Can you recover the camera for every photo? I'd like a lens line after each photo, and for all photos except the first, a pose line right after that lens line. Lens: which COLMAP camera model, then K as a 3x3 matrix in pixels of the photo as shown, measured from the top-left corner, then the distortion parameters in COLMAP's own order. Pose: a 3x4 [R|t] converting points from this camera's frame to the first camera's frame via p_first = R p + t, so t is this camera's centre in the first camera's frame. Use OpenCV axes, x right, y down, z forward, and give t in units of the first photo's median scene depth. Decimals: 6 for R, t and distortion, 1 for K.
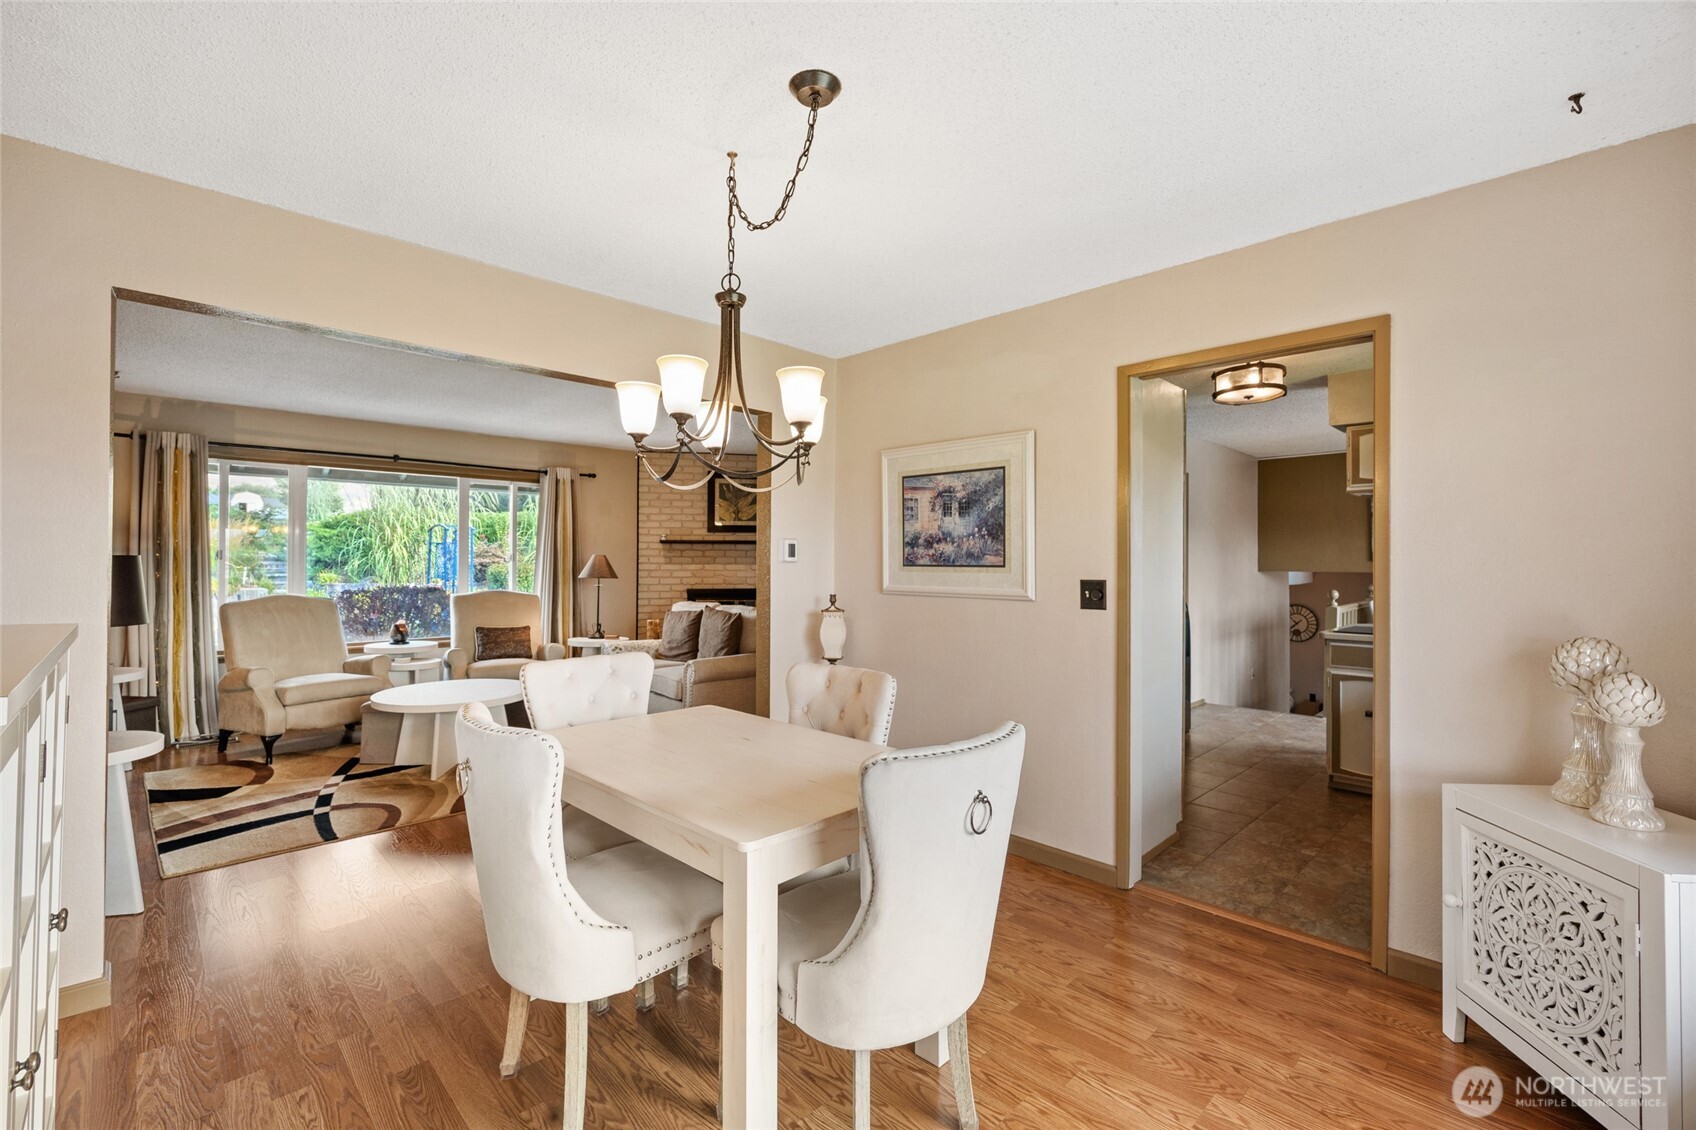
lens RADIAL K [[734.4, 0, 849.1], [0, 734.4, 559.2], [0, 0, 1]] dist [-0.001668, -0.000116]
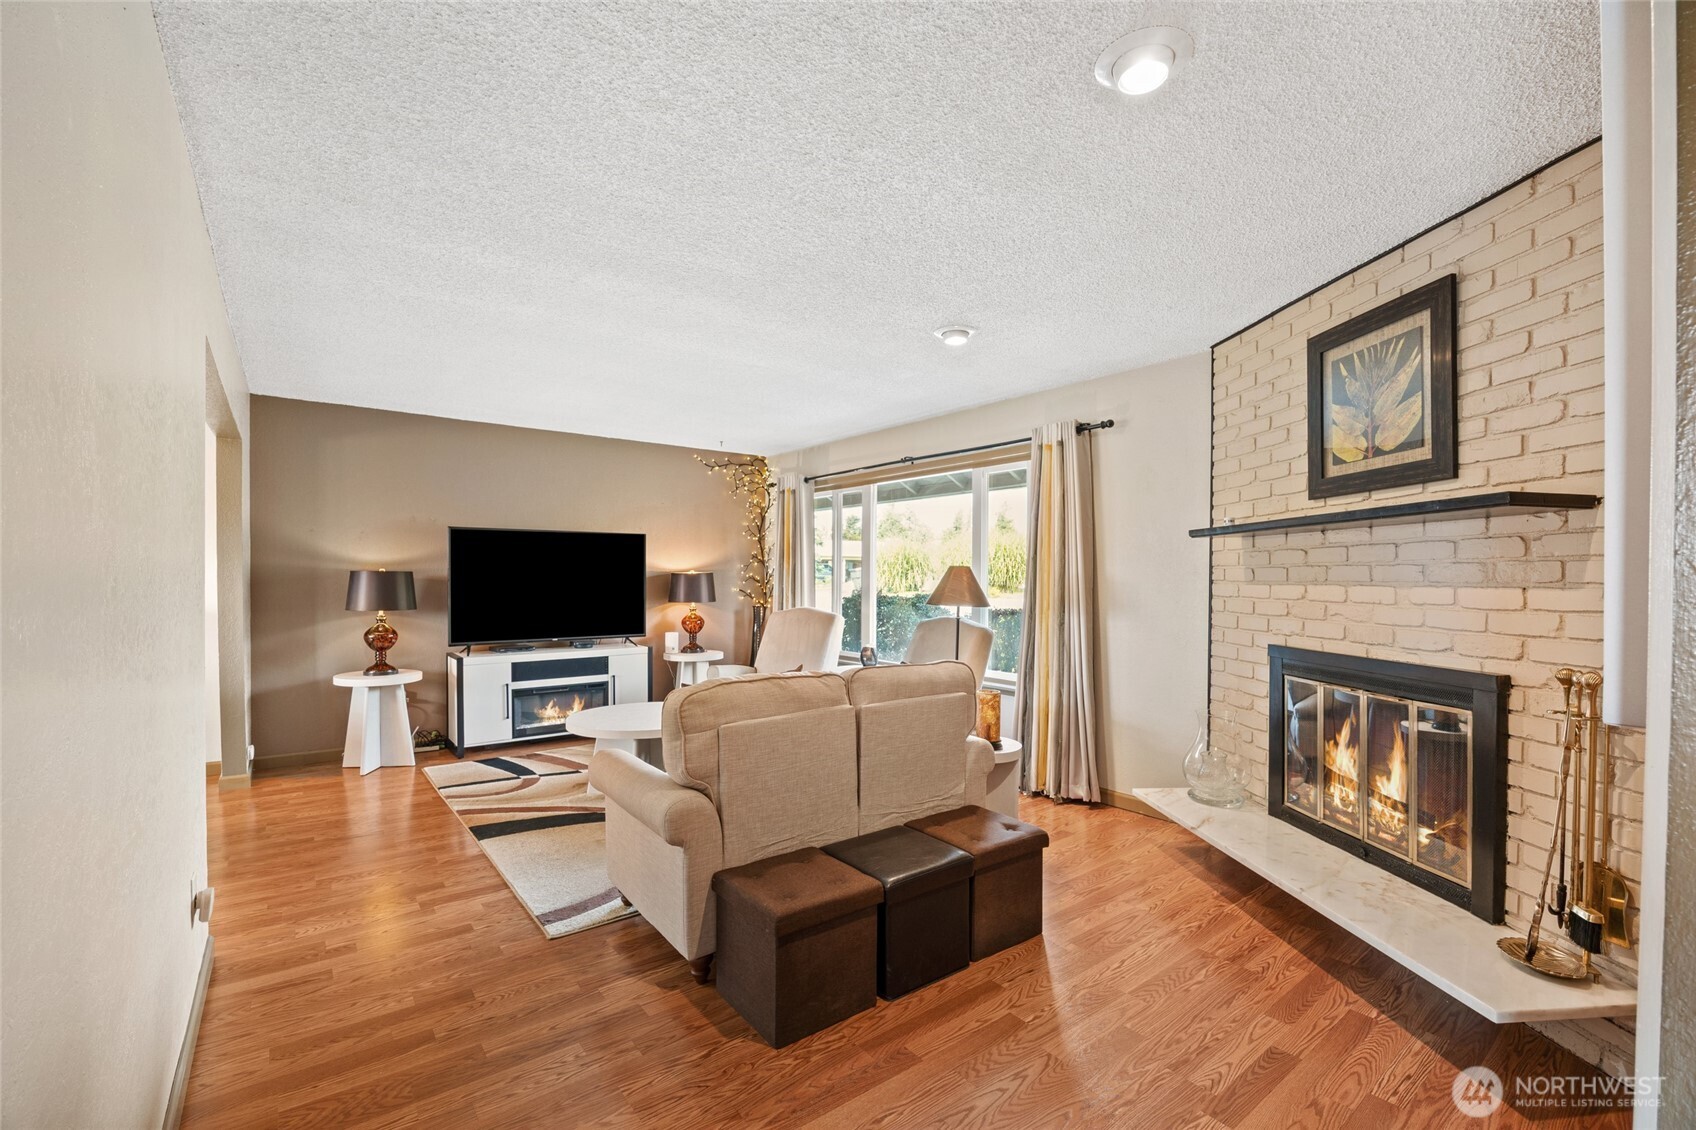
lens RADIAL K [[734.4, 0, 850.1], [0, 734.4, 573.4], [0, 0, 1]] dist [-0.001668, -0.000116]
pose [[-0.129533, -0.004869, -0.991563, 0.213415], [0.000344, 0.999988, -0.004955, 0.002857], [0.991575, -0.000983, -0.129529, 0.812496]]
